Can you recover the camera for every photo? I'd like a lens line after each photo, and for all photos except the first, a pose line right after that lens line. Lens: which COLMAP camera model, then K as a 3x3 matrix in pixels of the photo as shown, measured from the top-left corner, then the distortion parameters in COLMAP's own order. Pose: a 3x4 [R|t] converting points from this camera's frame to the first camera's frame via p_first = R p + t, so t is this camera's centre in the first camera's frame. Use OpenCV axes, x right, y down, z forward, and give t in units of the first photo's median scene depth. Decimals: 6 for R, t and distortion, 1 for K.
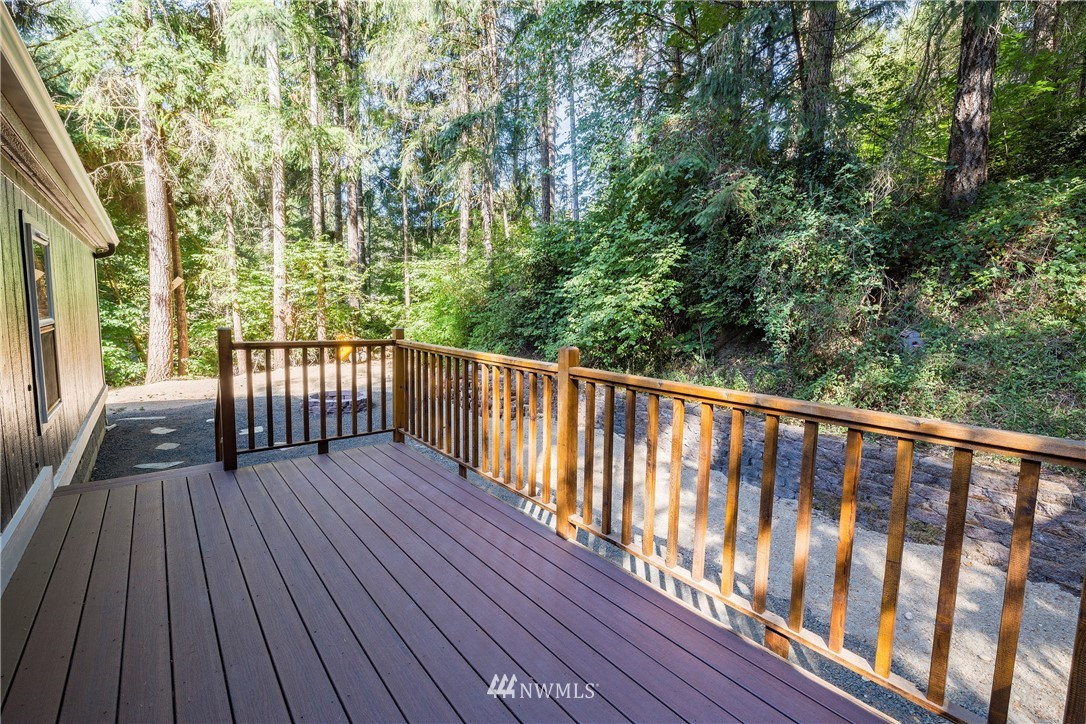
lens RADIAL K [[468.4, 0, 541.6], [0, 468.4, 356.1], [0, 0, 1]] dist [0.000098, 0.000219]
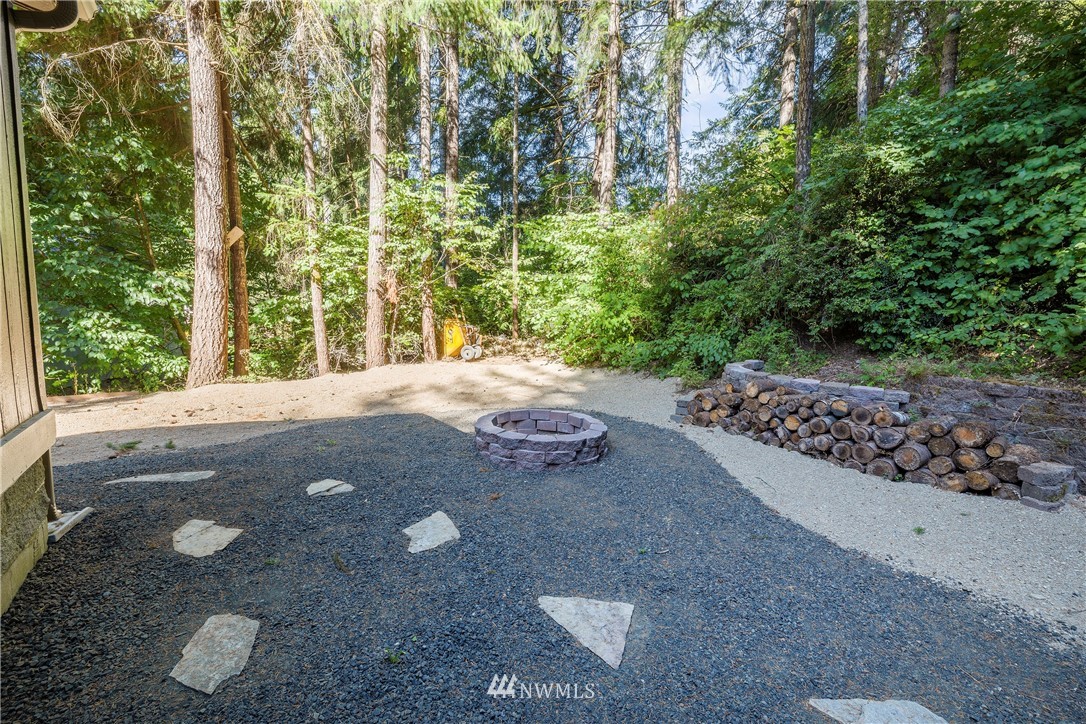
lens RADIAL K [[454.2, 0, 539.2], [0, 454.2, 357.8], [0, 0, 1]] dist [-0.003843, -0.000272]
pose [[0.998205, 0.009029, -0.059201, -0.310290], [-0.009056, 0.999959, -0.000183, 0.011813], [0.059197, 0.000719, 0.998246, 0.388131]]
